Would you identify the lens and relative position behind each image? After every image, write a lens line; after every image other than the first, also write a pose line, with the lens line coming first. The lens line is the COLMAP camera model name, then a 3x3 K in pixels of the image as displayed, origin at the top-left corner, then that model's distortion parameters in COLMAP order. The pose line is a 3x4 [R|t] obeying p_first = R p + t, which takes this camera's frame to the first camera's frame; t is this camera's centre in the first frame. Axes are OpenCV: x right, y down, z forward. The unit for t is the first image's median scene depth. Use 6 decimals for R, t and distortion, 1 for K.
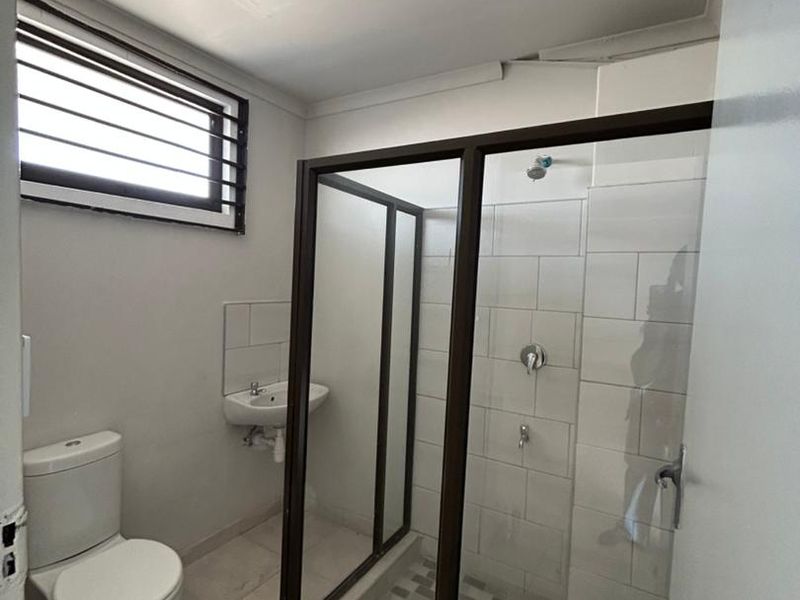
lens RADIAL K [[424.6, 0, 402.2], [0, 424.6, 301.8], [0, 0, 1]] dist [-0.003096, 0.000541]
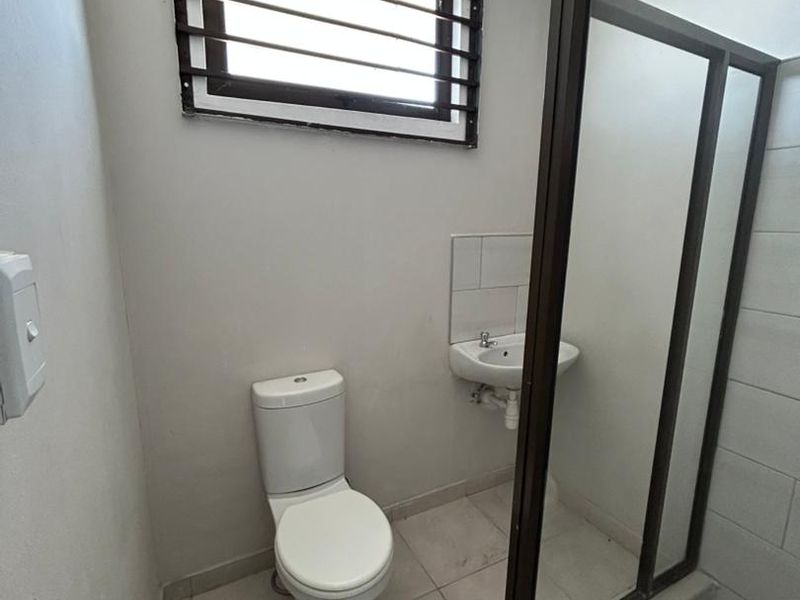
lens RADIAL K [[424.6, 0, 401.8], [0, 424.6, 300.7], [0, 0, 1]] dist [-0.003096, 0.000541]
pose [[0.851269, 0.068542, -0.520233, -0.061095], [0.003493, 0.990670, 0.136239, 0.016425], [0.524718, -0.117793, 0.843087, 0.232289]]
